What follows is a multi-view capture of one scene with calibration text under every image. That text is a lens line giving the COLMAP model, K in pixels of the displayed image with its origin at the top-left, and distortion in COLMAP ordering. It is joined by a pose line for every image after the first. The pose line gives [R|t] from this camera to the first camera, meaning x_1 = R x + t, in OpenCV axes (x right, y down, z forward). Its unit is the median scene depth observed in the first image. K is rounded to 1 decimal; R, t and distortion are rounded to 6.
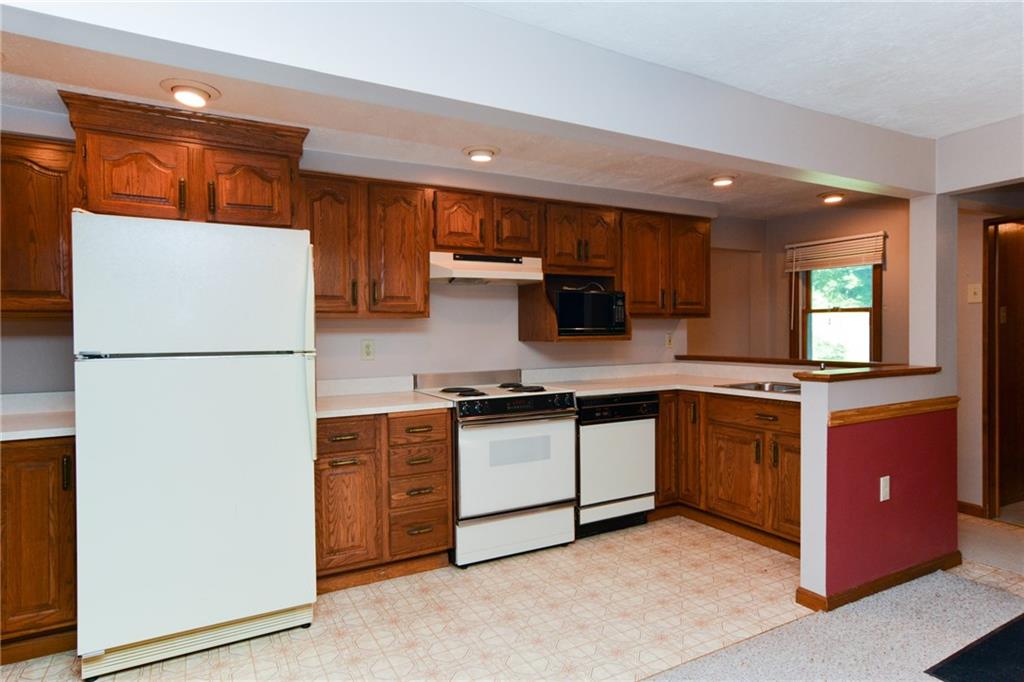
lens RADIAL K [[593.6, 0, 507.1], [0, 593.6, 337.7], [0, 0, 1]] dist [0.004342, 0.000640]
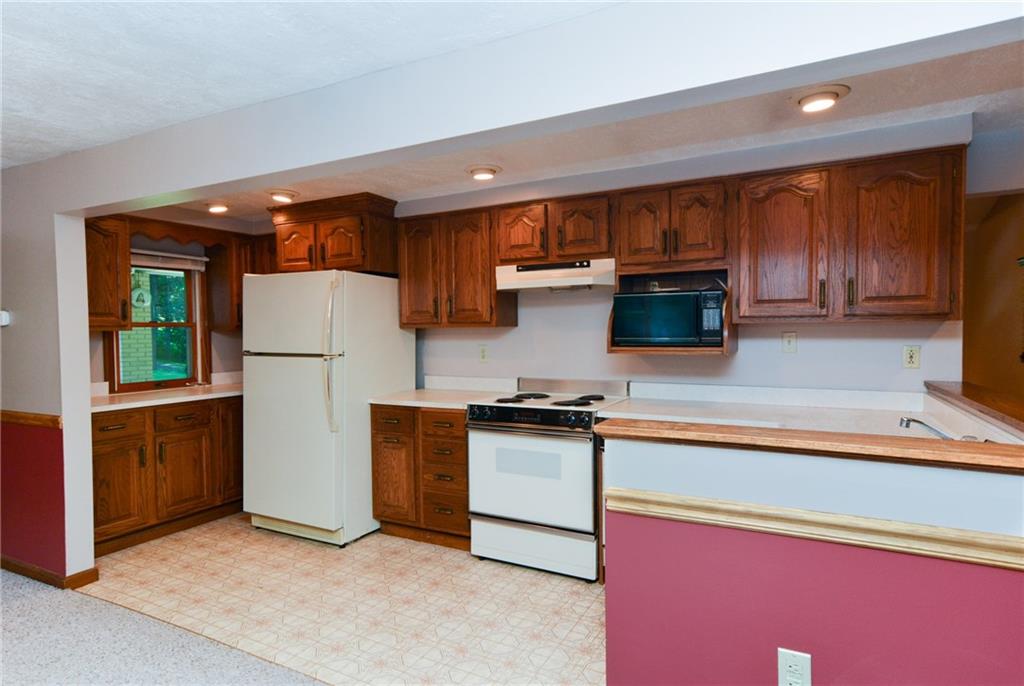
lens RADIAL K [[555.2, 0, 511.7], [0, 555.2, 342.2], [0, 0, 1]] dist [0.008258, 0.004670]
pose [[0.556635, 0.021717, -0.830473, 0.744718], [-0.006673, 0.999743, 0.021671, -0.028258], [0.830730, -0.006521, 0.556637, 0.456426]]
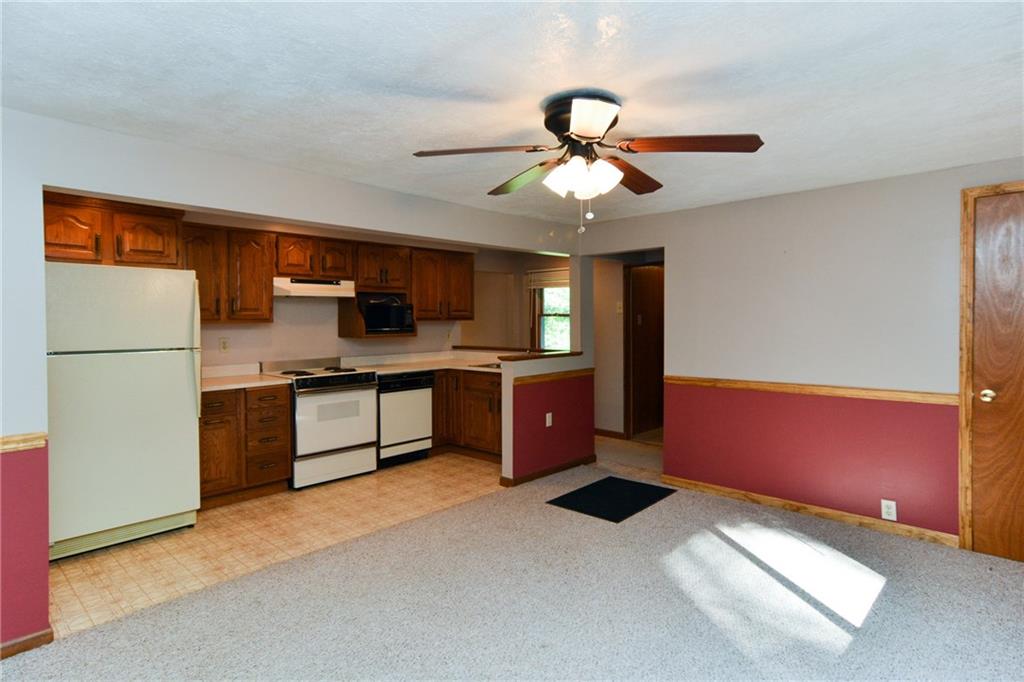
lens RADIAL K [[555.2, 0, 511.0], [0, 555.2, 326.8], [0, 0, 1]] dist [0.008258, 0.004670]
pose [[0.951828, -0.000369, 0.306631, 0.005800], [0.000020, 0.999999, 0.001143, -0.025846], [-0.306631, -0.001082, 0.951828, -0.476658]]
